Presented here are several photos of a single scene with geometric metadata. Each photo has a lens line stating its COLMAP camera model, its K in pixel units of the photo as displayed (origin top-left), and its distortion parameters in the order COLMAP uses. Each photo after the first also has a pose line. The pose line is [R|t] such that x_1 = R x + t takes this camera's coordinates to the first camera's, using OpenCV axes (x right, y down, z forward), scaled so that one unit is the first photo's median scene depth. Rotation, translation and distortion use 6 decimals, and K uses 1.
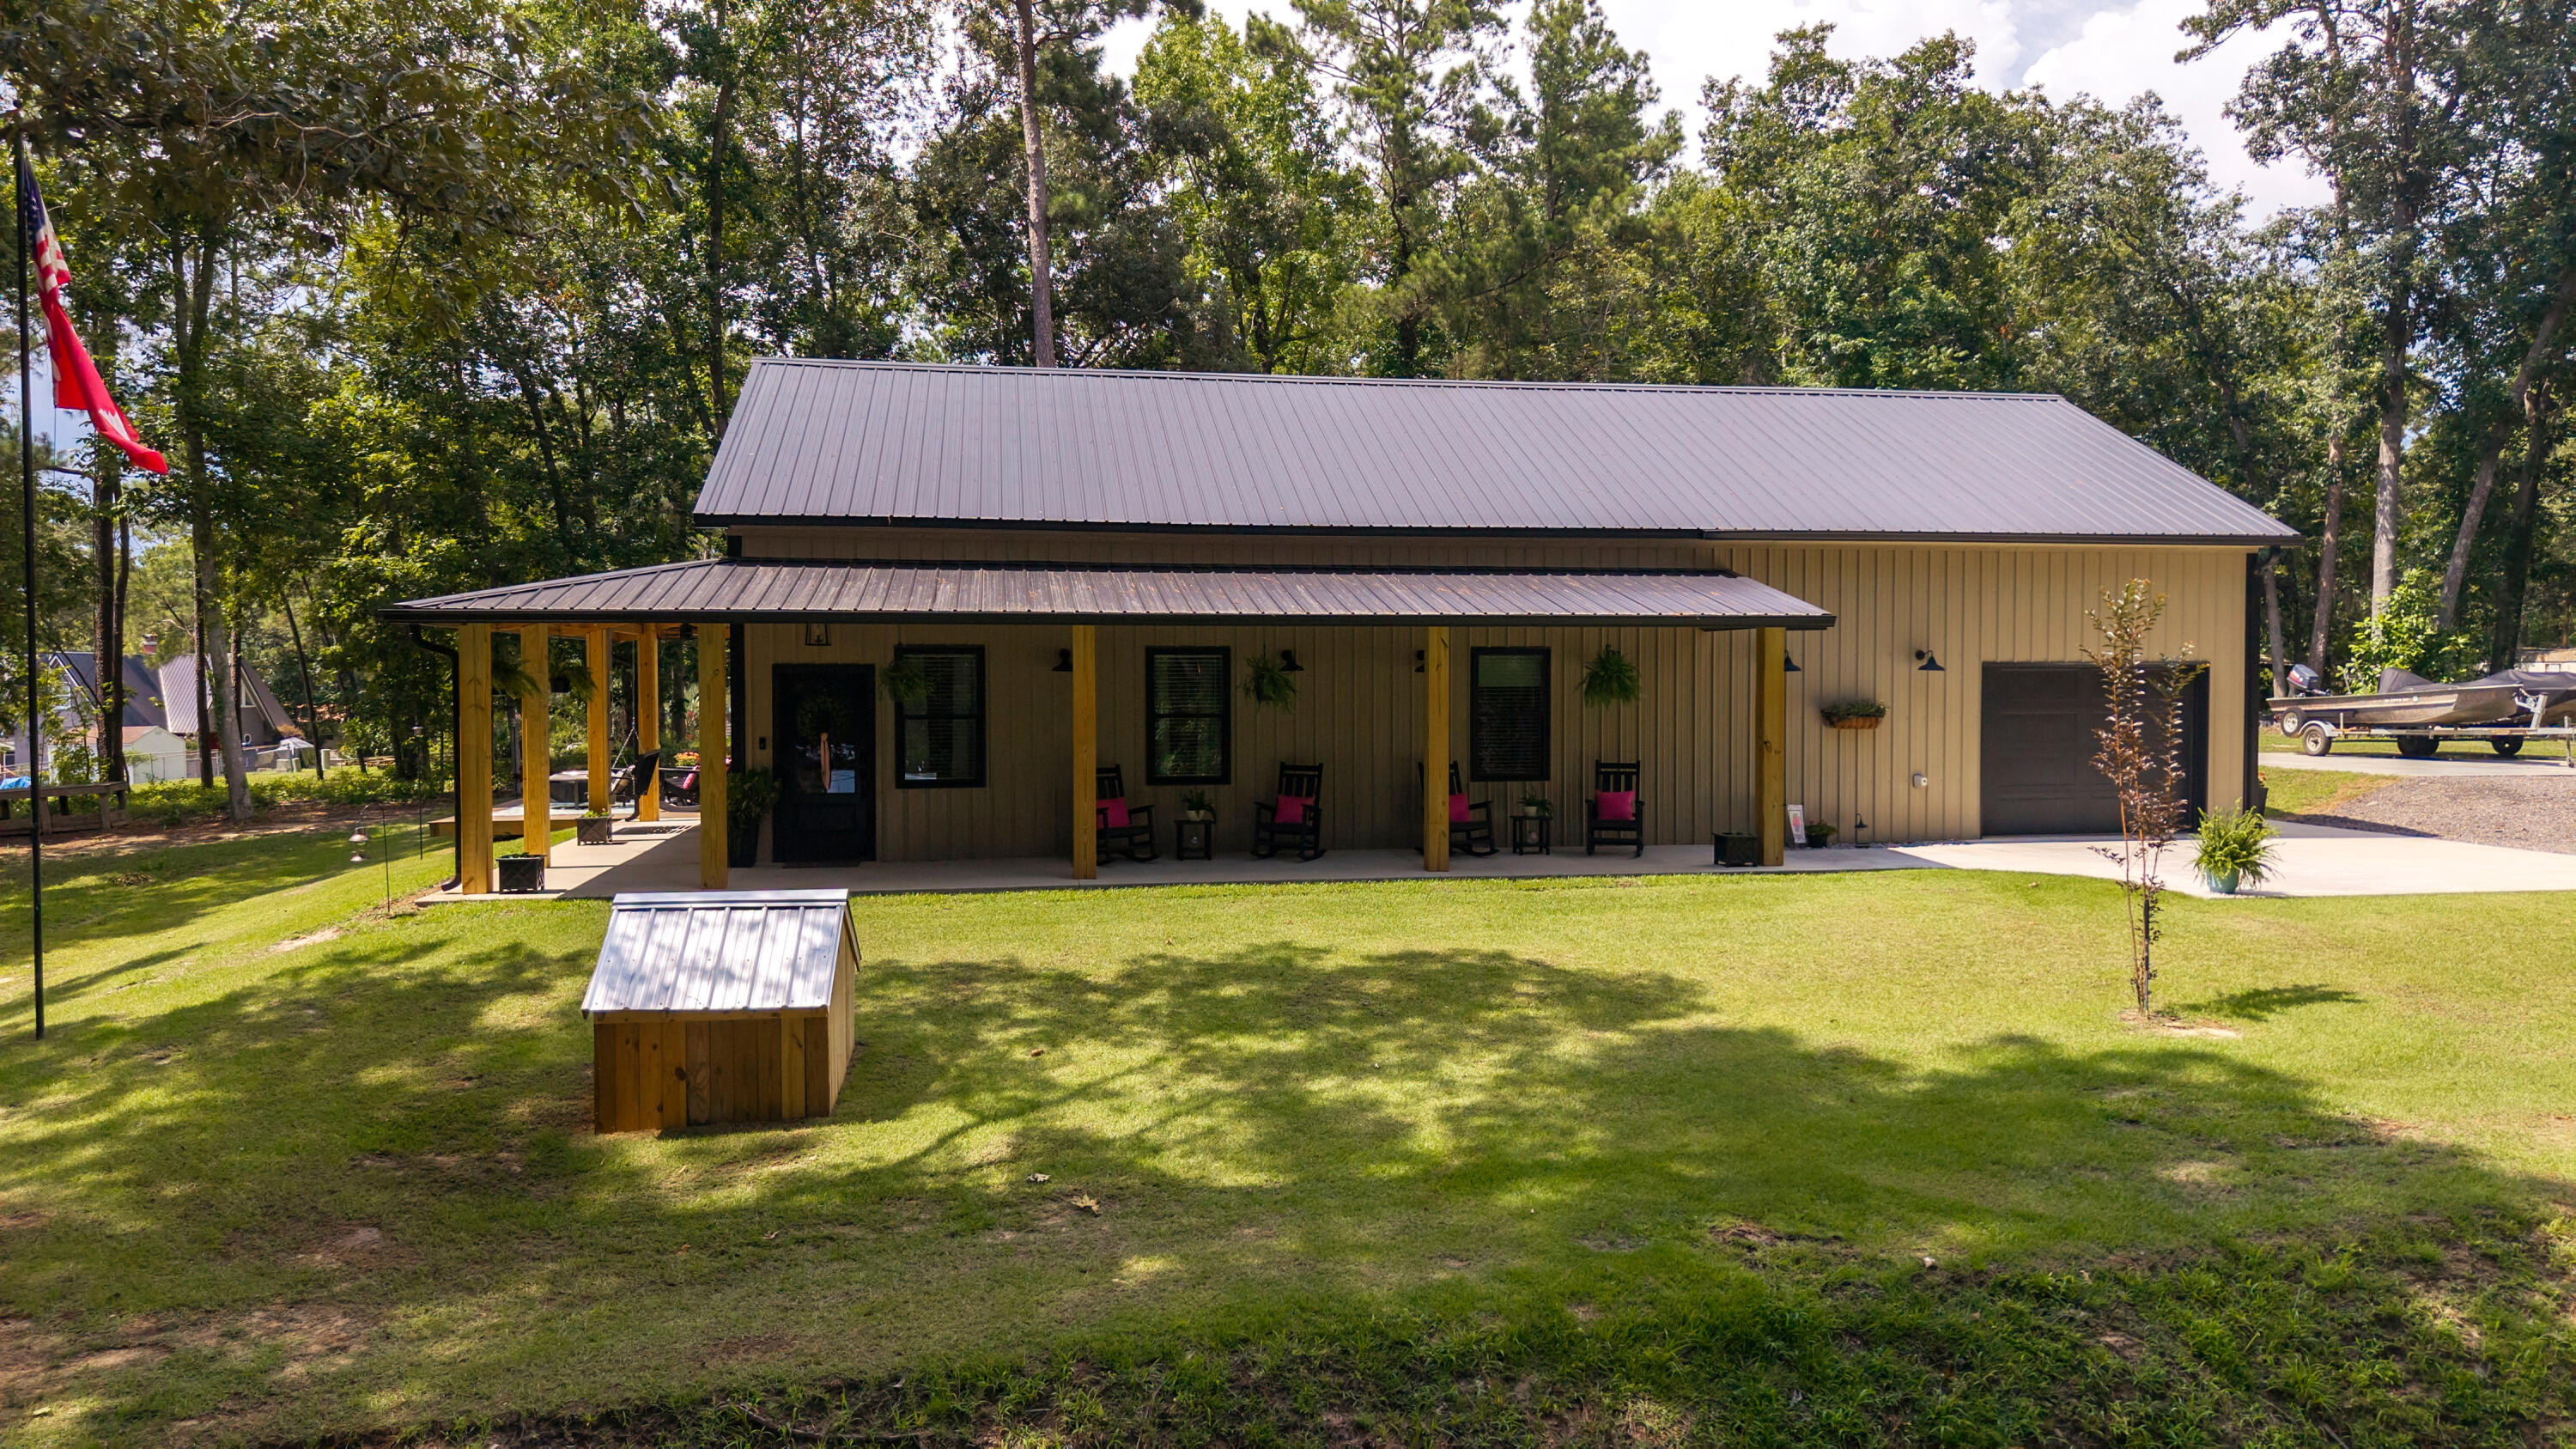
lens RADIAL K [[1730.8, 0, 1288.0], [0, 1730.8, 724.5], [0, 0, 1]] dist [0.029947, -0.001905]
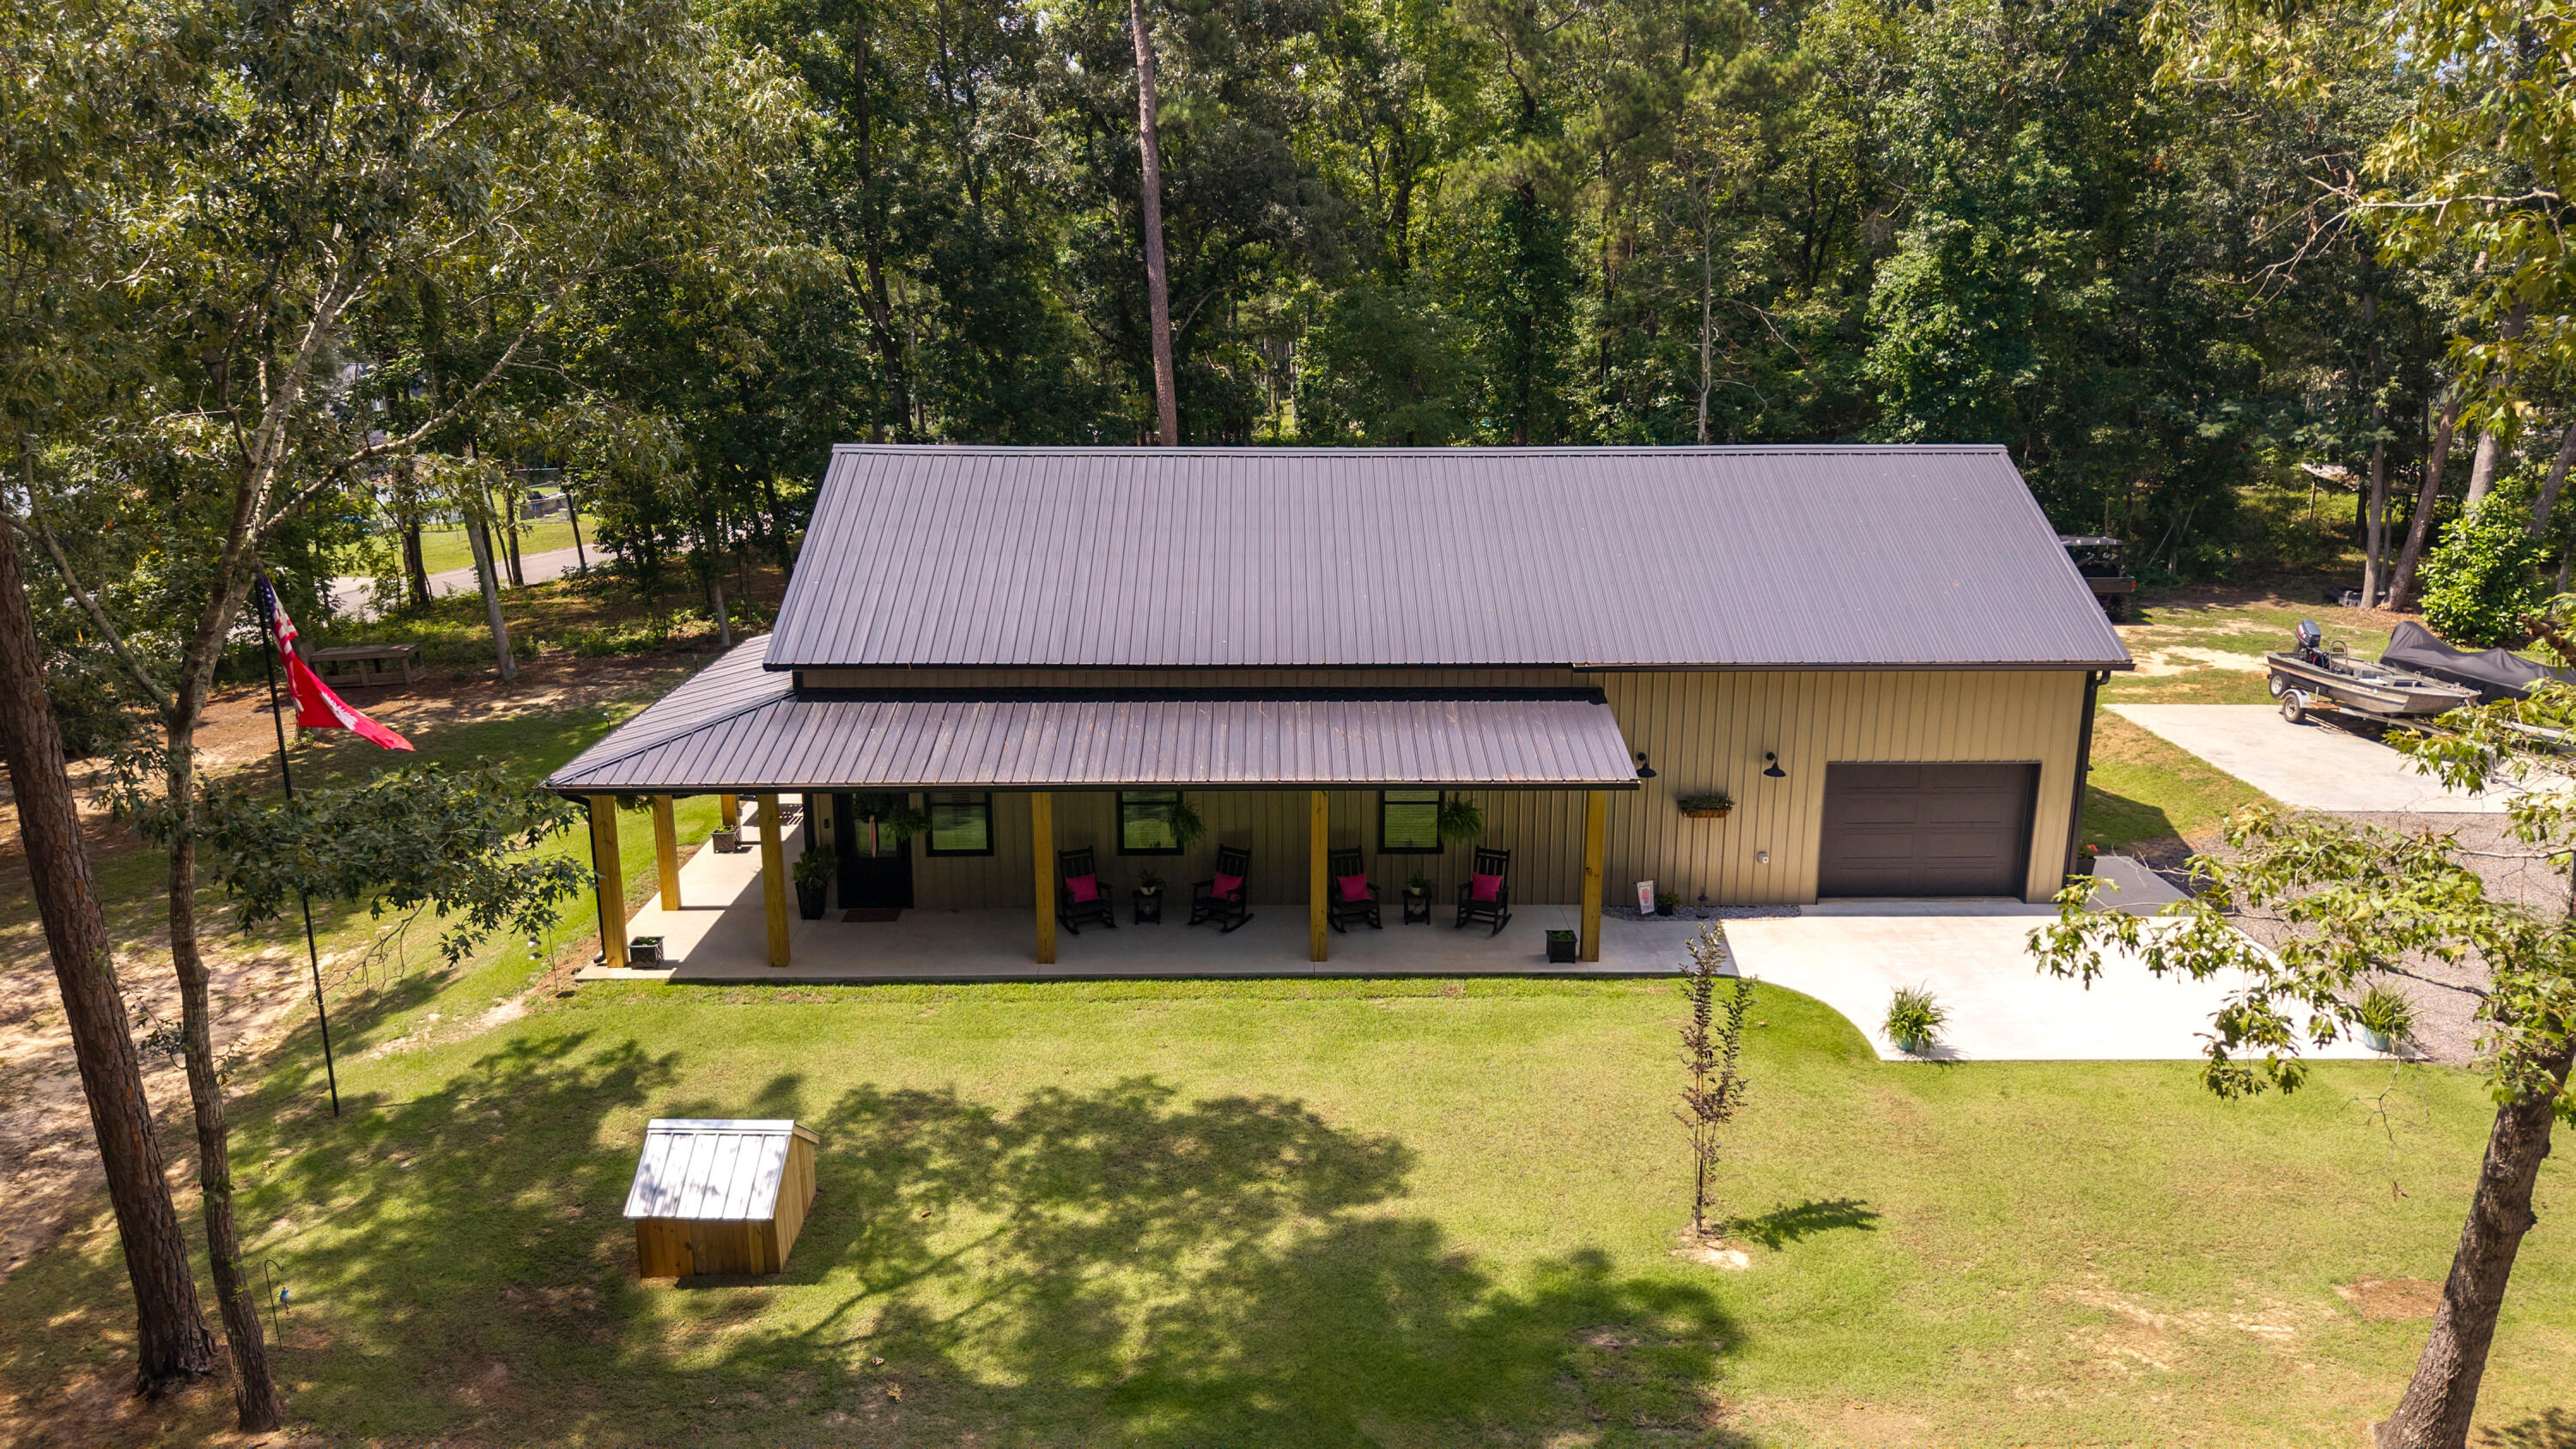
lens RADIAL K [[1730.8, 0, 1288.0], [0, 1730.8, 724.5], [0, 0, 1]] dist [0.029947, -0.001905]
pose [[0.988646, 0.041036, -0.144549, 0.328512], [-0.008236, 0.975340, 0.220556, -0.503829], [0.150035, -0.216861, 0.964604, -0.289745]]
